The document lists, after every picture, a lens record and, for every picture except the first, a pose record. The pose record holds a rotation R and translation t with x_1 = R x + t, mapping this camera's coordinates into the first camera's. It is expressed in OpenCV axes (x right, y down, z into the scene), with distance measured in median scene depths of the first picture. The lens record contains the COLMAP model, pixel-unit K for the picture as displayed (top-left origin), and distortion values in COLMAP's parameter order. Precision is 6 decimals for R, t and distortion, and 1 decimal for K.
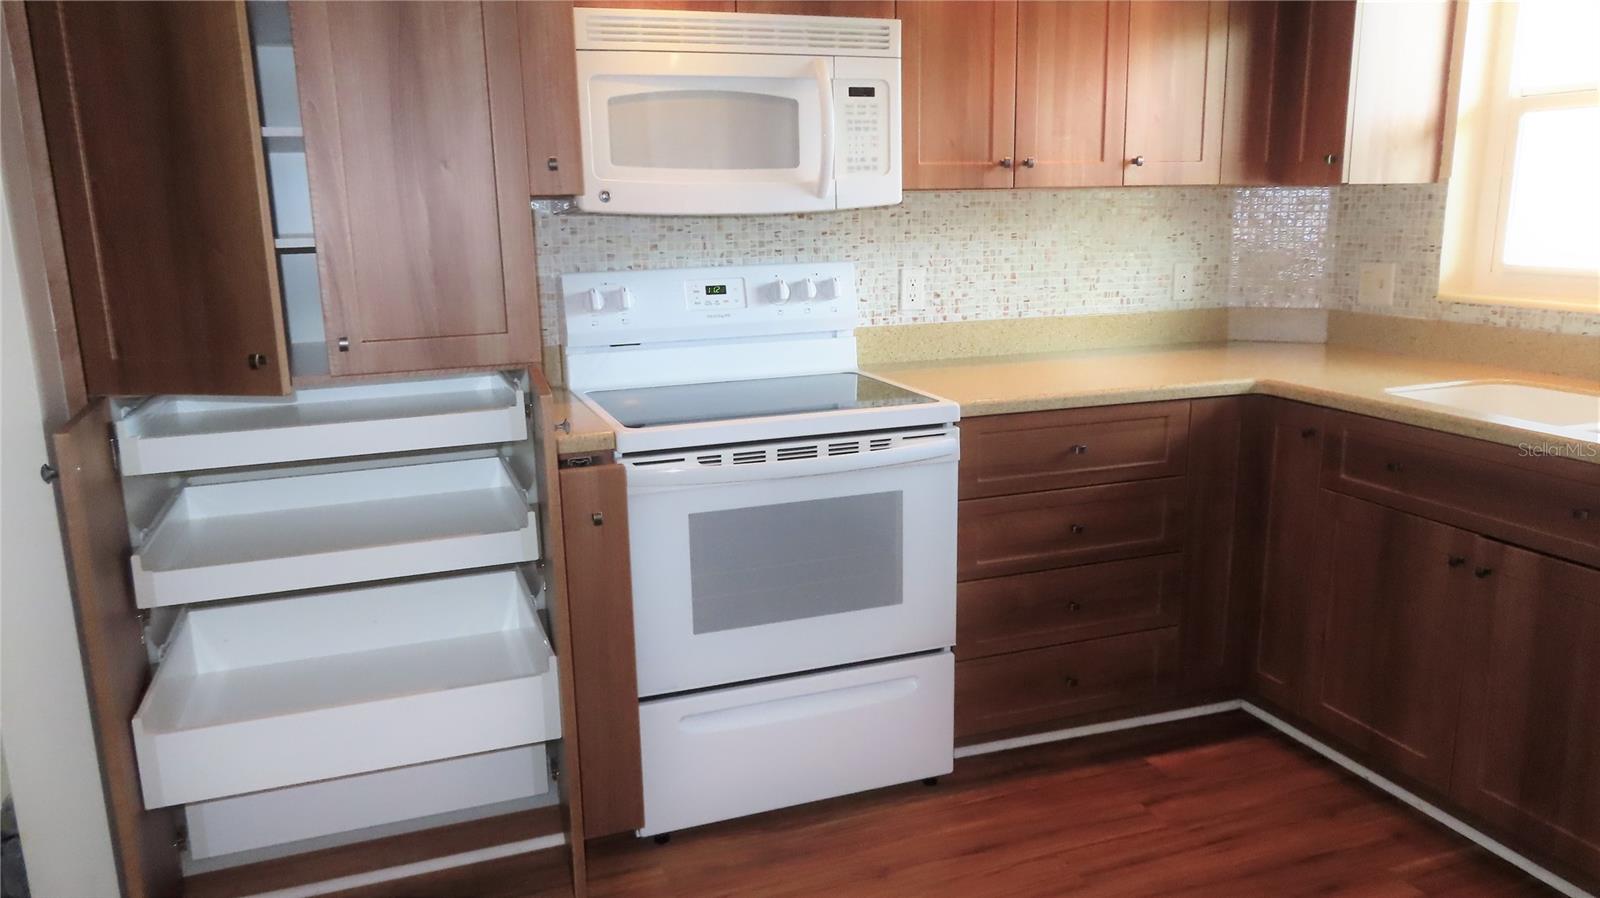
lens RADIAL K [[1149.9, 0, 799.5], [0, 1149.9, 458.7], [0, 0, 1]] dist [-0.009314, 0.005151]
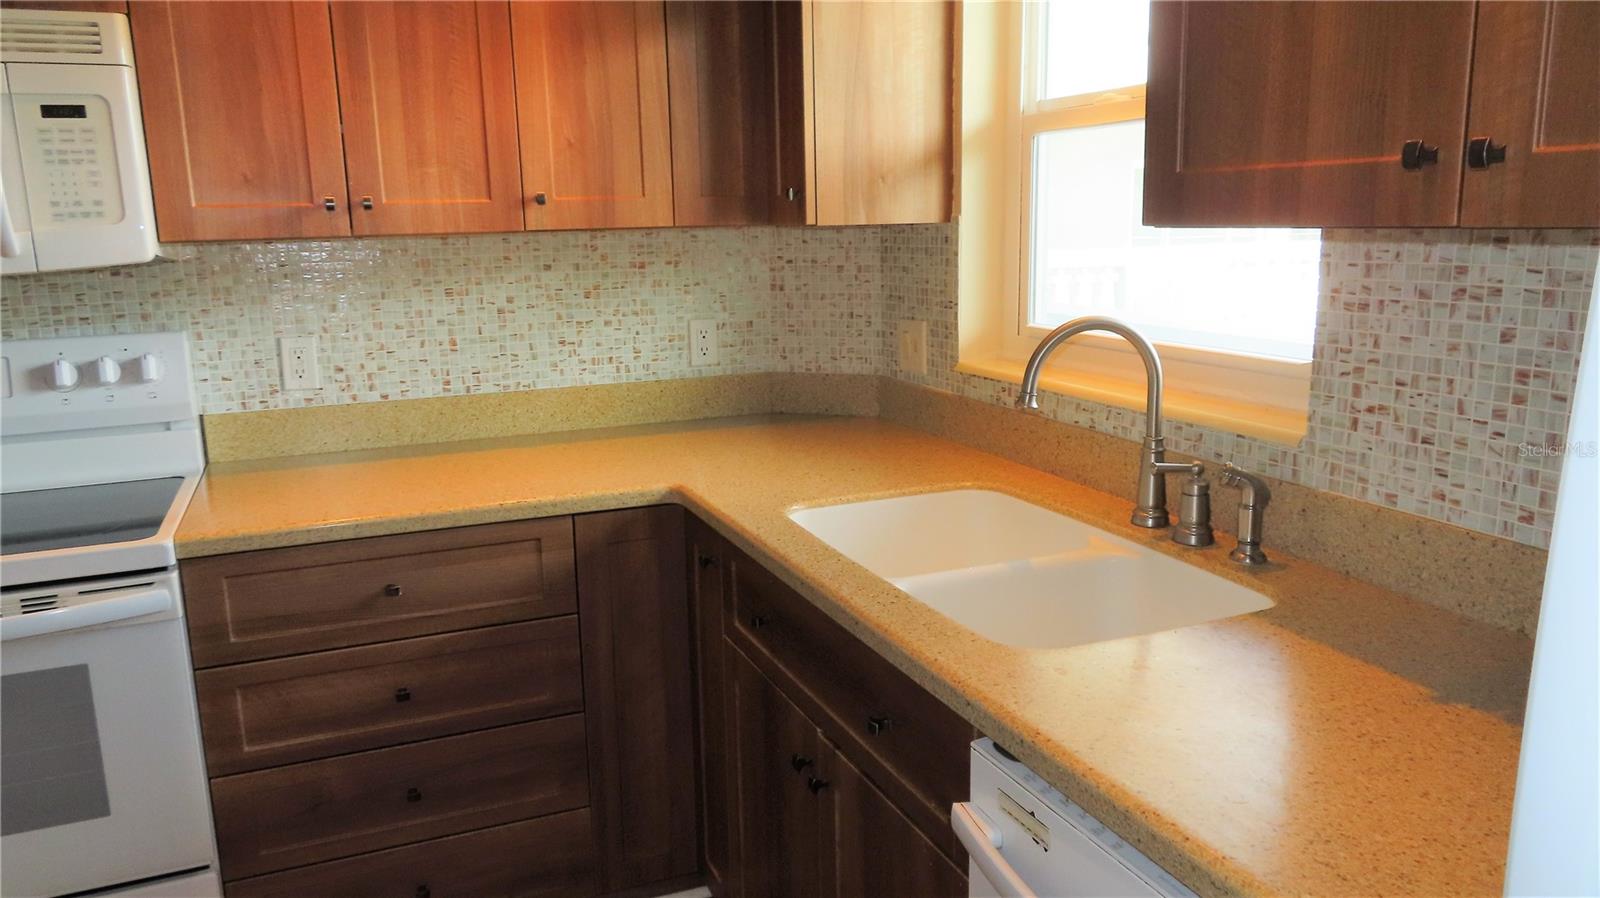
lens RADIAL K [[1149.9, 0, 803.0], [0, 1149.9, 470.4], [0, 0, 1]] dist [-0.009314, 0.005151]
pose [[0.998994, -0.015158, 0.042216, 0.433277], [0.015229, 0.999883, -0.001358, -0.073091], [-0.042191, 0.002000, 0.999108, 0.222695]]
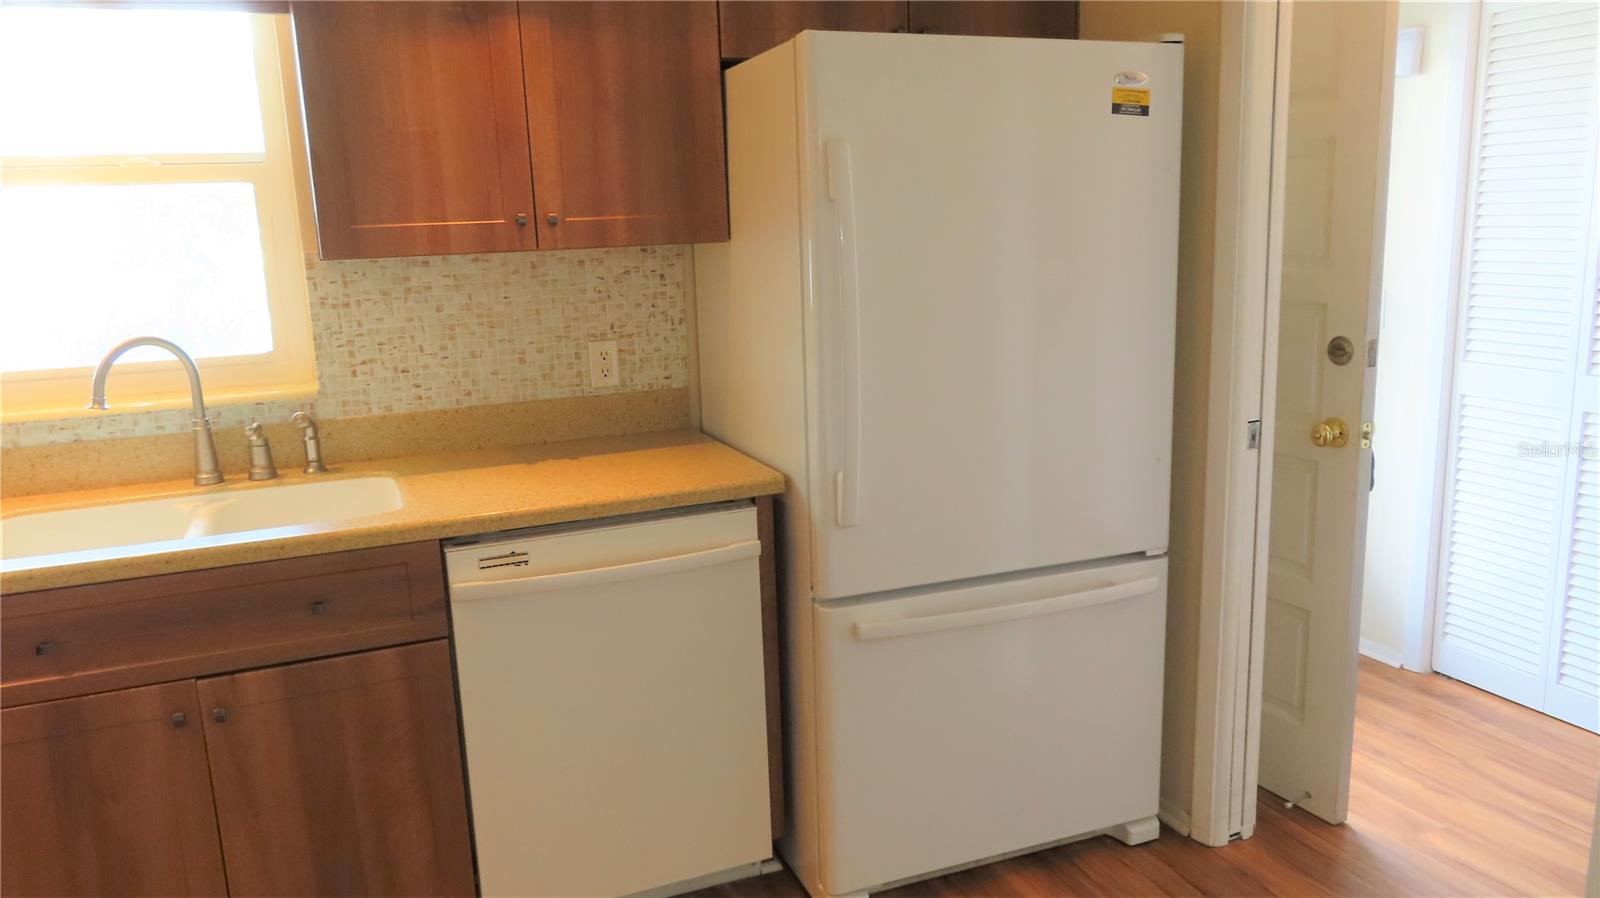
lens RADIAL K [[1149.9, 0, 799.7], [0, 1149.9, 447.5], [0, 0, 1]] dist [-0.009314, 0.005151]
pose [[-0.026163, -0.180975, 0.983140, -0.185995], [0.255357, 0.949638, 0.181604, -0.109585], [-0.966493, 0.255803, 0.021368, 0.390941]]
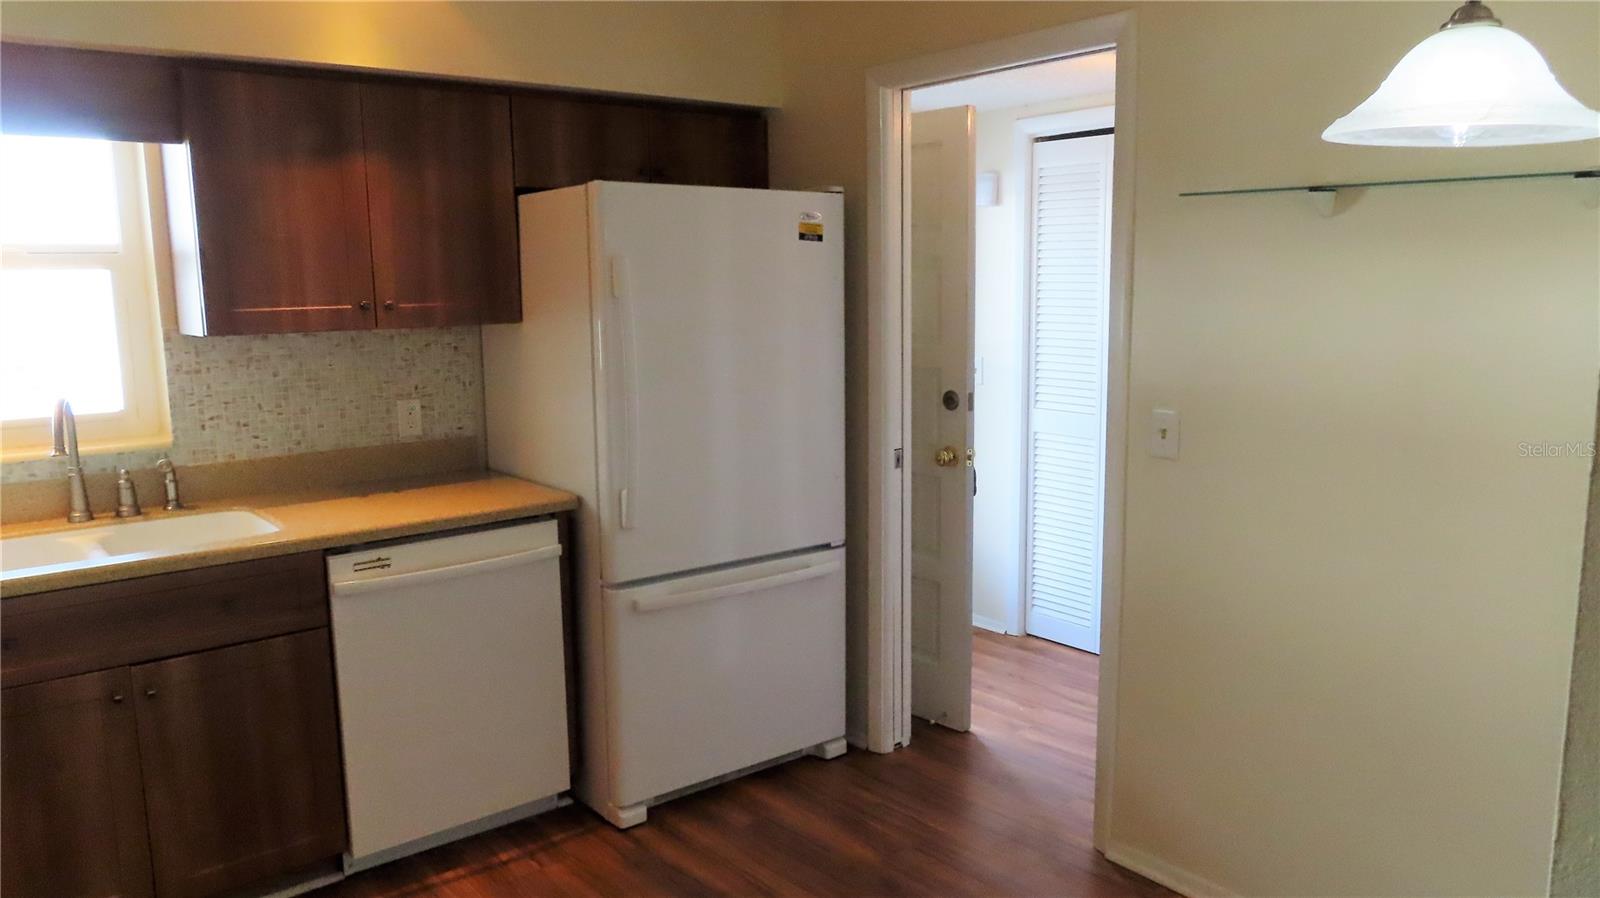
lens RADIAL K [[1149.9, 0, 799.0], [0, 1149.9, 443.7], [0, 0, 1]] dist [-0.009314, 0.005151]
pose [[-0.316234, -0.121264, 0.940899, -0.480403], [0.227336, 0.953213, 0.199258, -0.163227], [-0.921040, 0.276912, -0.273871, 0.512486]]
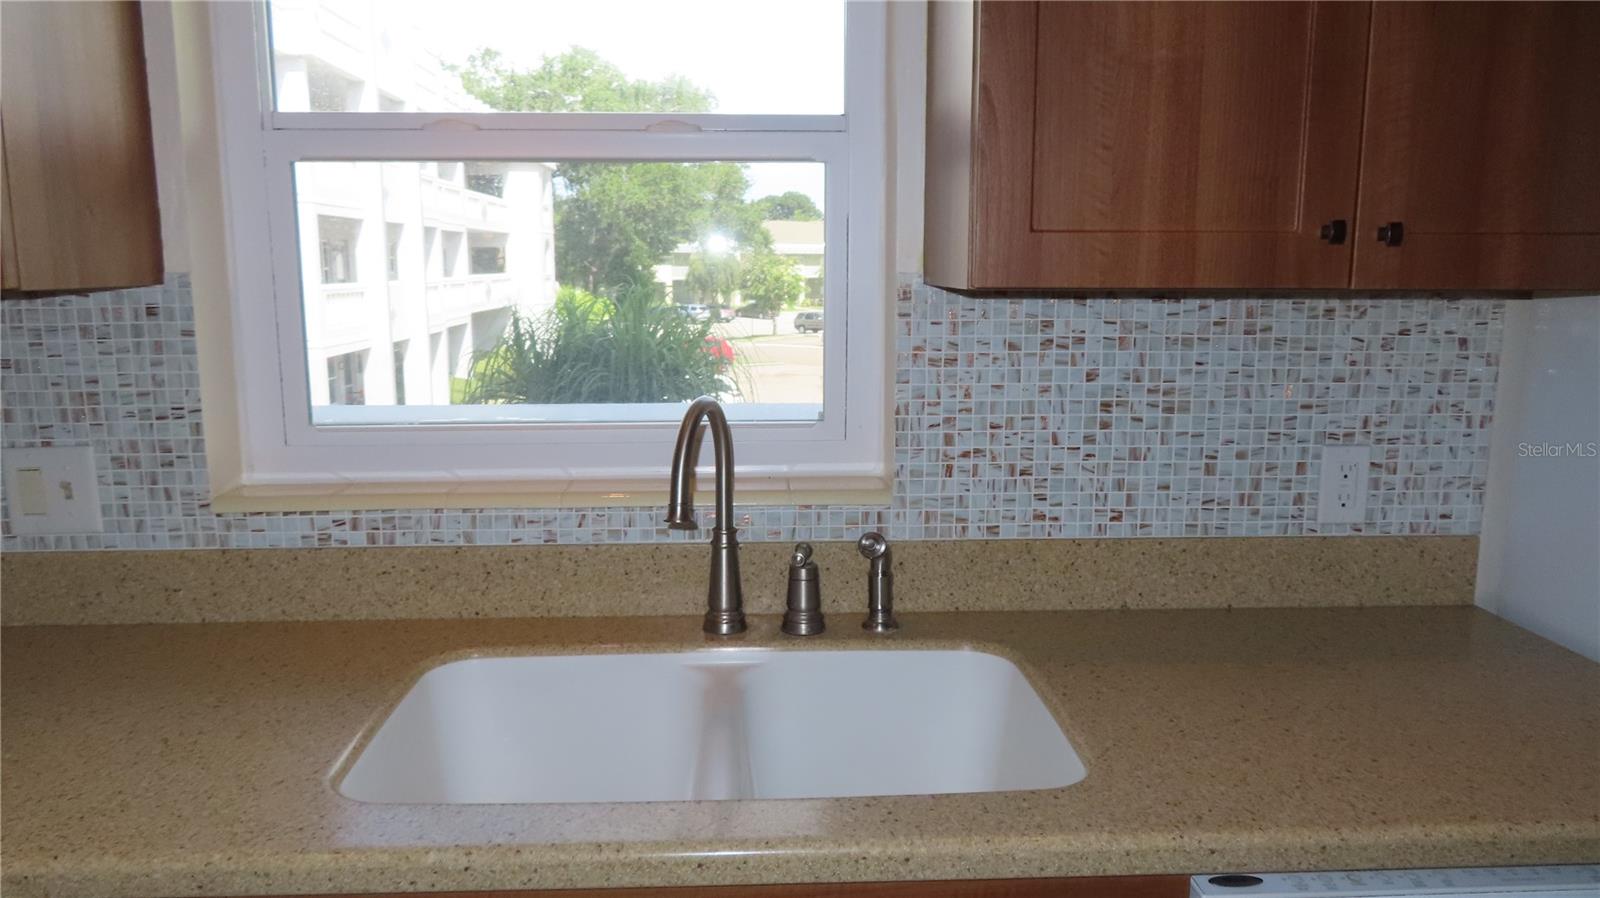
lens RADIAL K [[1149.9, 0, 800.4], [0, 1149.9, 445.0], [0, 0, 1]] dist [-0.009314, 0.005151]
pose [[0.298039, -0.136611, 0.944727, 0.163921], [0.204351, 0.975892, 0.076650, -0.159573], [-0.932423, 0.170211, 0.318771, 0.615656]]
